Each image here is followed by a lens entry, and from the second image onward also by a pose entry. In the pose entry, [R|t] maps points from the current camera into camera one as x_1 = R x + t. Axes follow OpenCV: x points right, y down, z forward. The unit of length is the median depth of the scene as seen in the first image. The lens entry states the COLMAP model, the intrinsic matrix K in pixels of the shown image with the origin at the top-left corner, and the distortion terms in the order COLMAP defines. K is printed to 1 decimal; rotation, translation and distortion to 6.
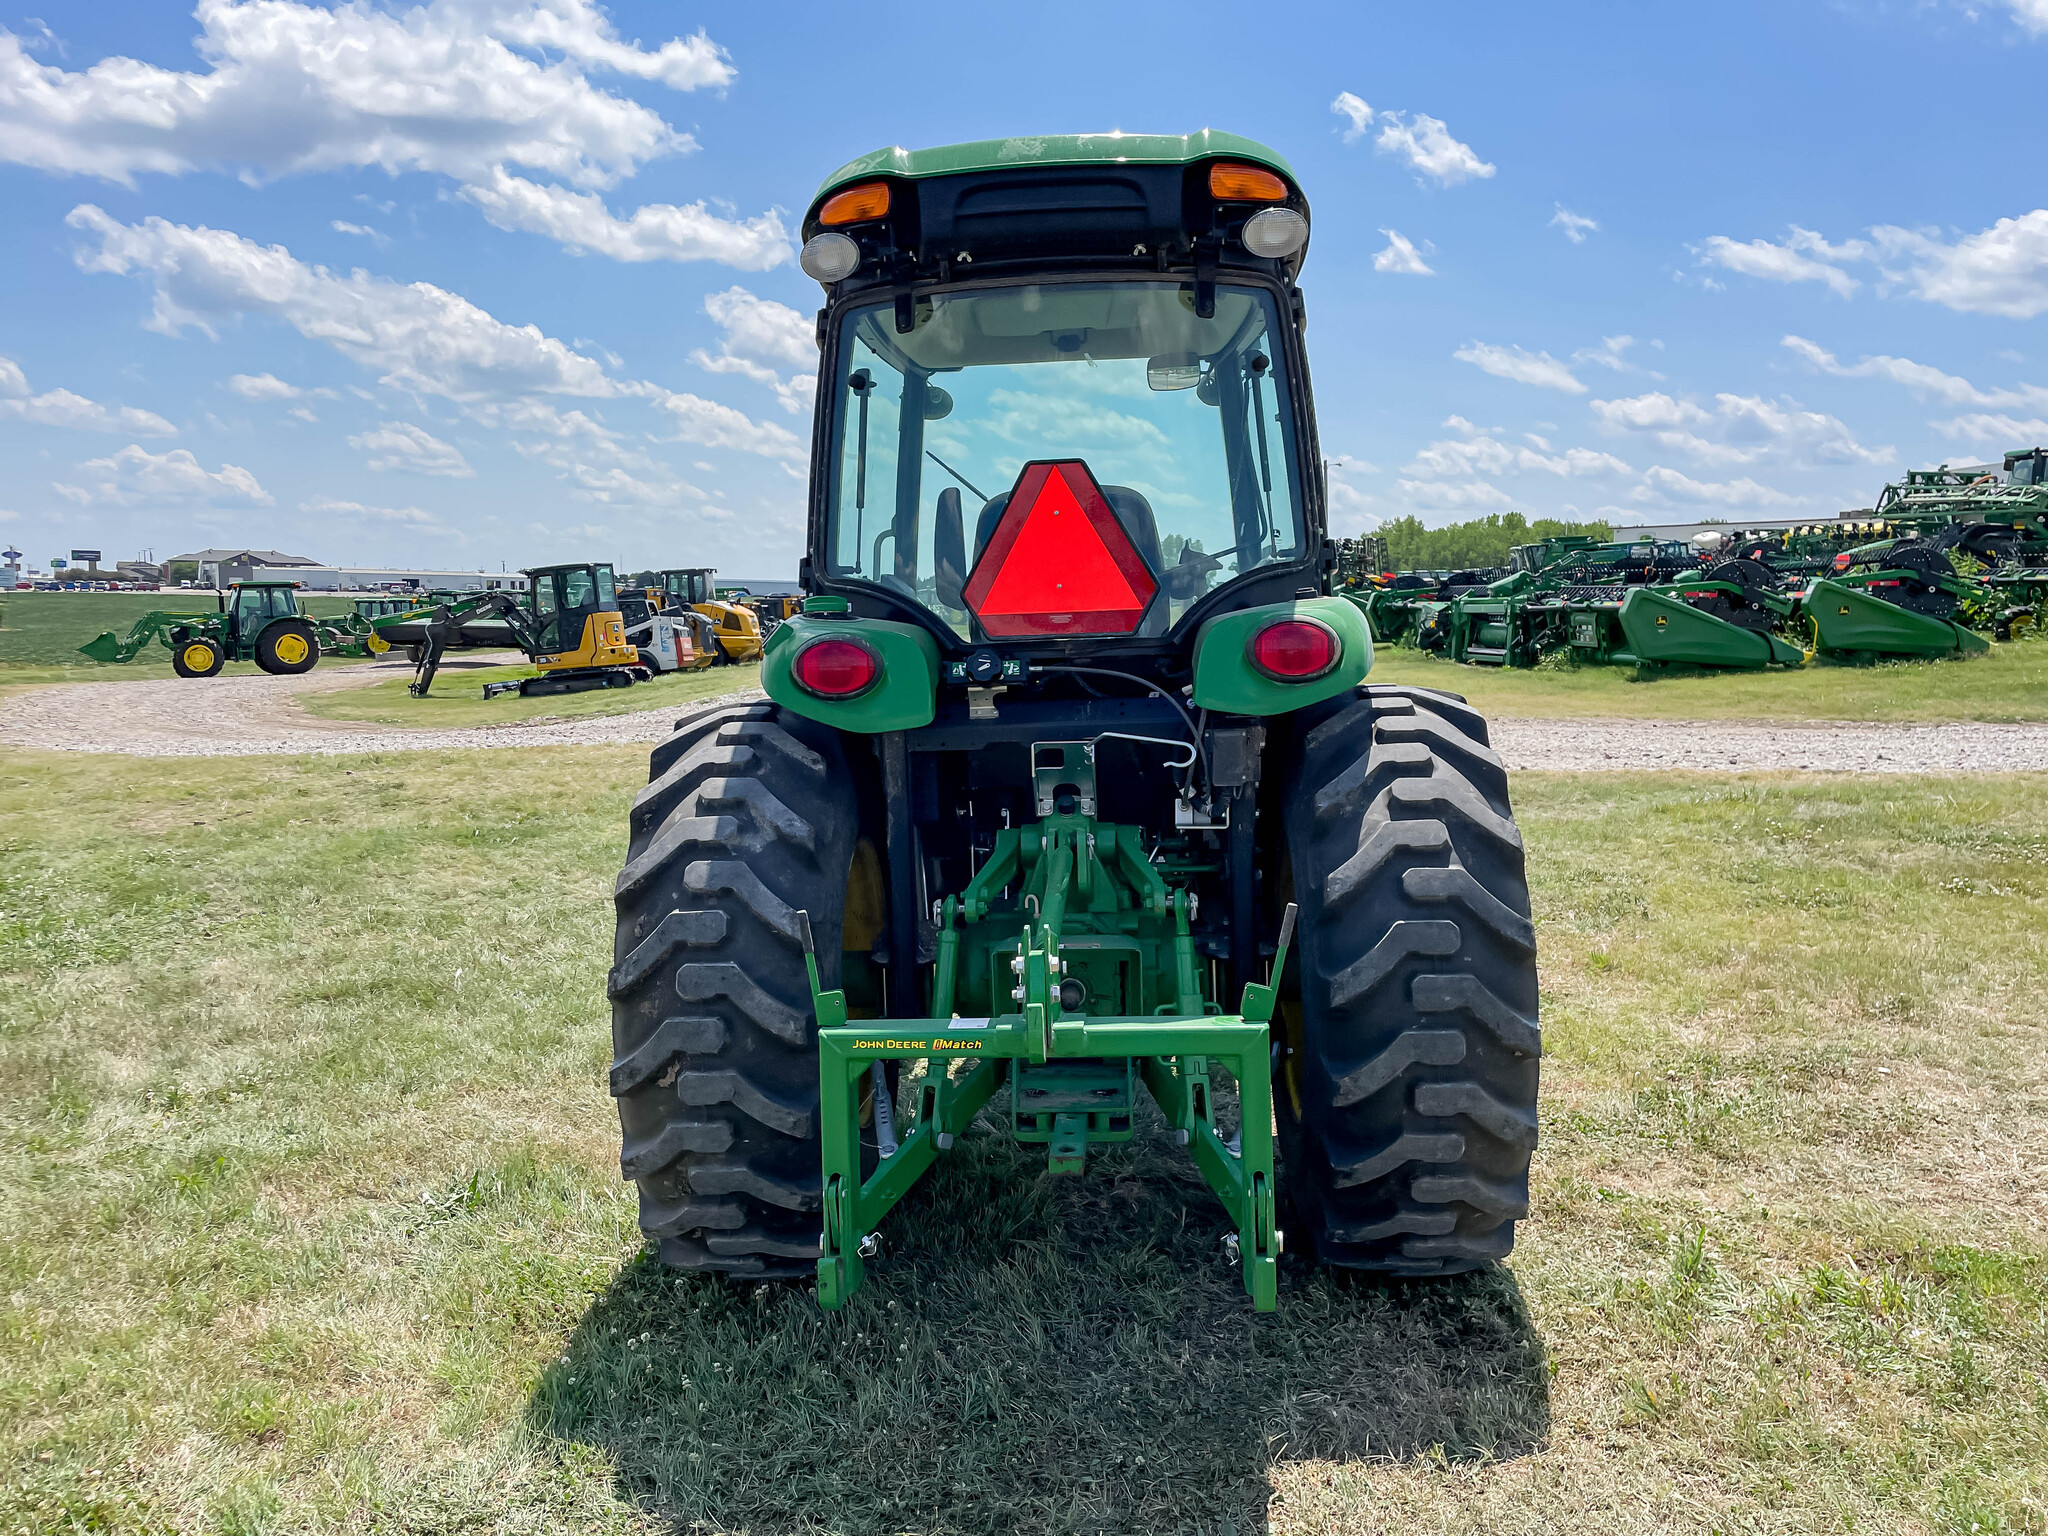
lens RADIAL K [[1564.2, 0, 1015.1], [0, 1564.2, 738.2], [0, 0, 1]] dist [0.055108, -0.086384]
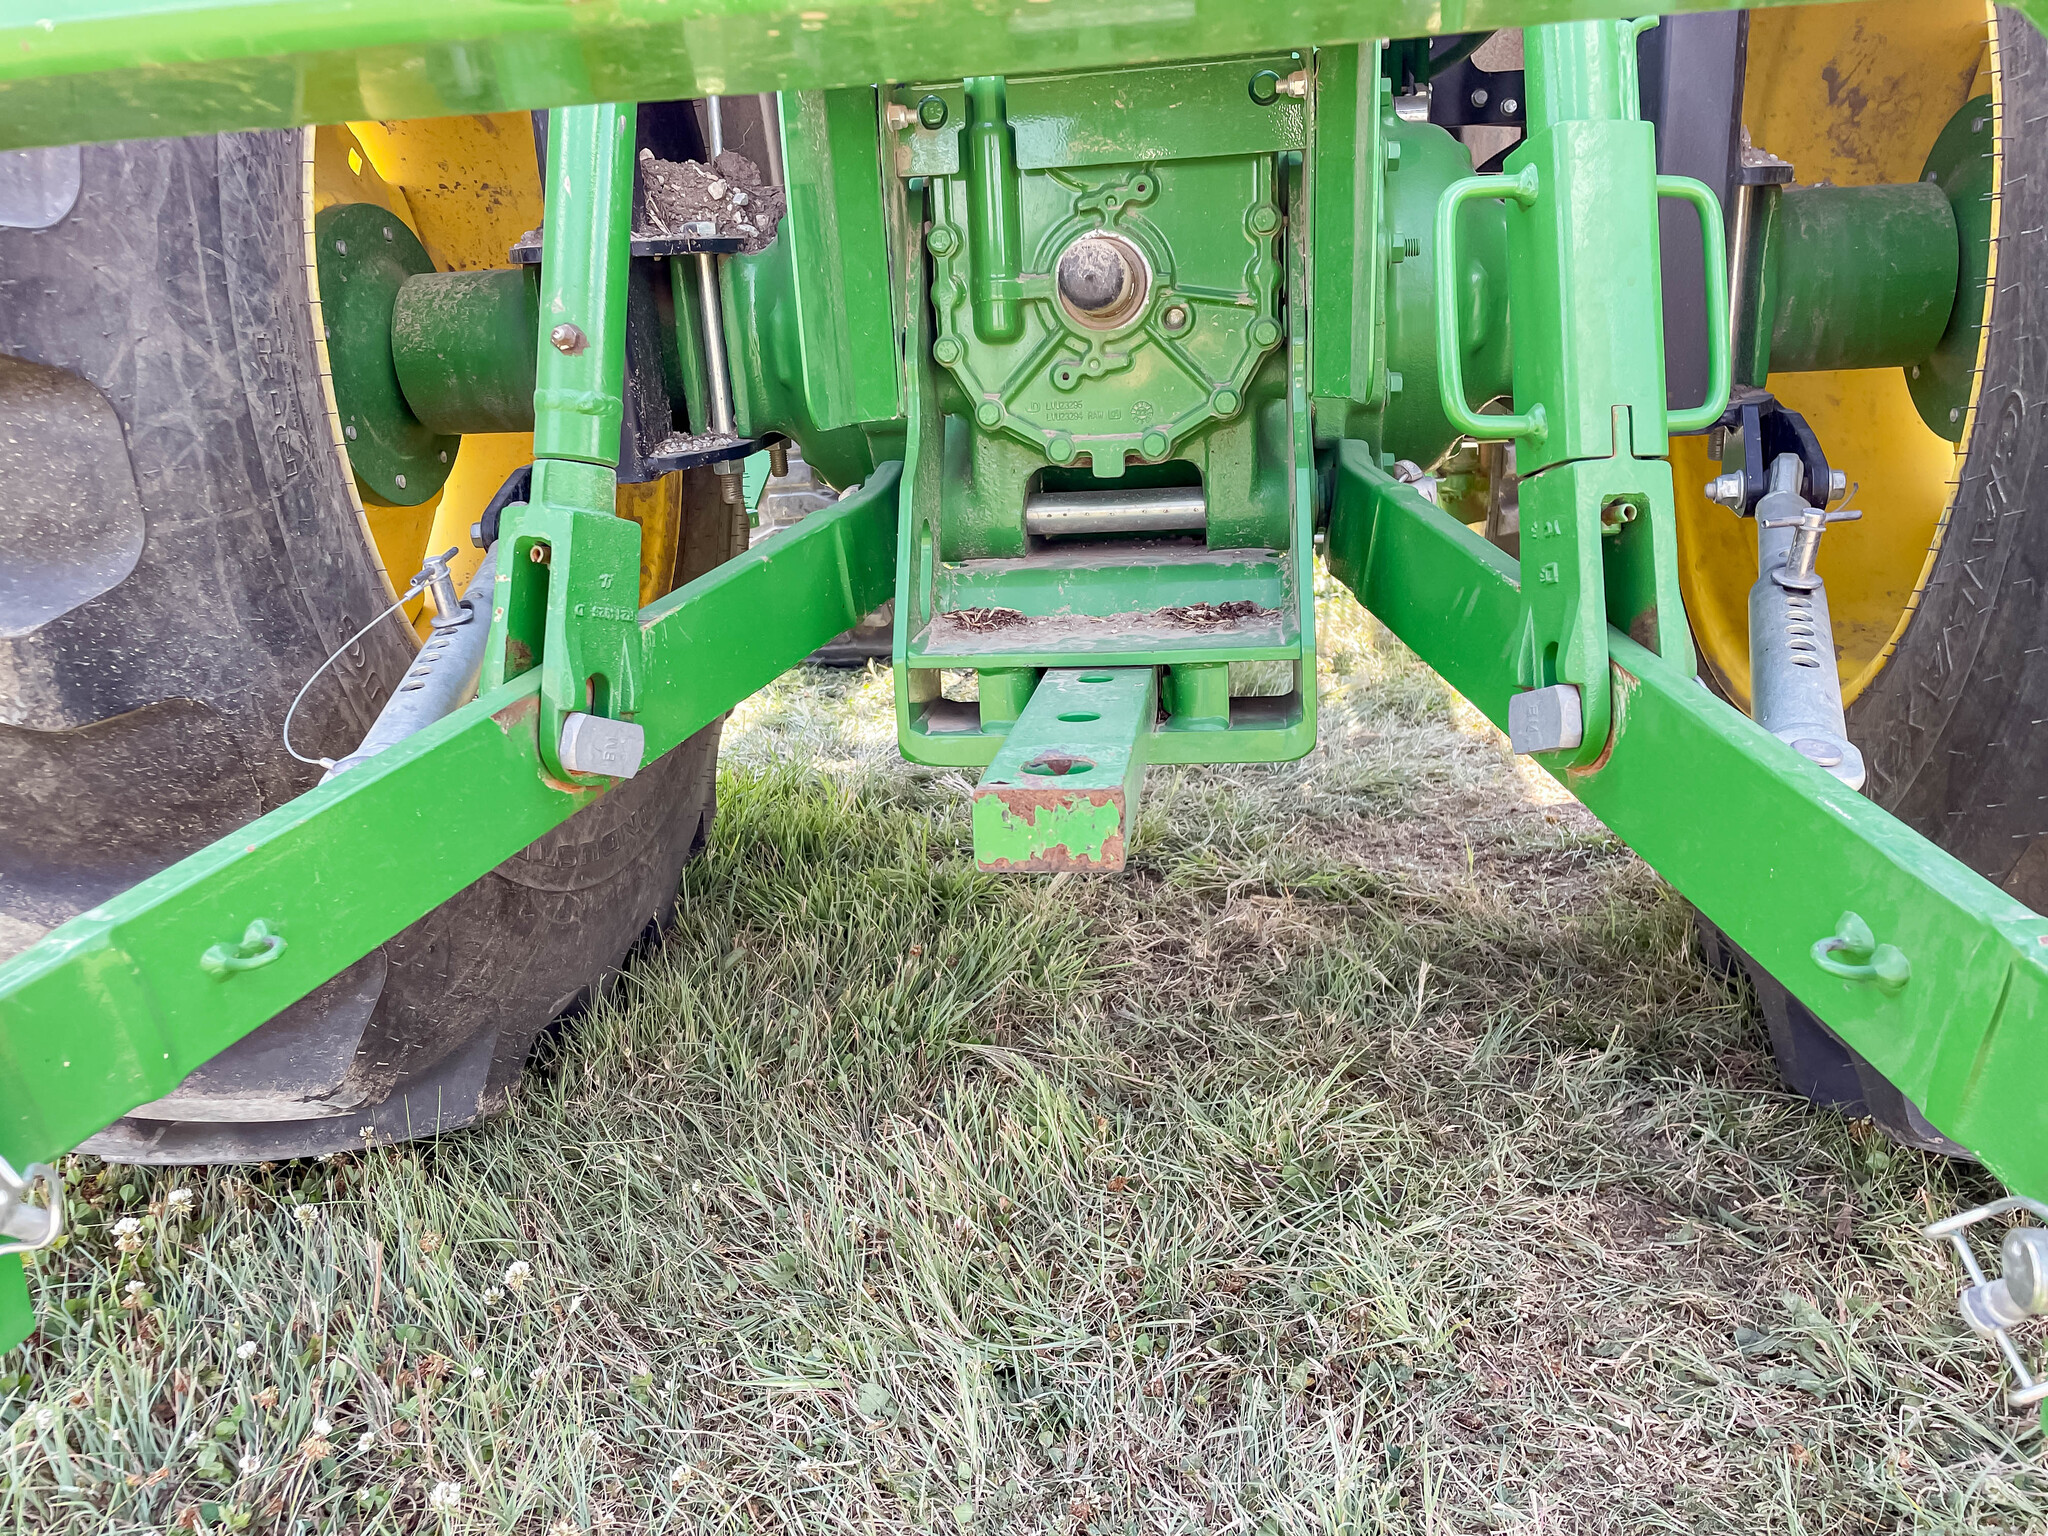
lens RADIAL K [[1545.6, 0, 994.5], [0, 1545.6, 756.2], [0, 0, 1]] dist [0.094733, -0.121285]
pose [[0.997477, -0.003056, -0.070926, 0.035076], [0.016172, 0.982586, 0.185101, 0.190615], [0.069125, -0.185781, 0.980157, 0.676511]]
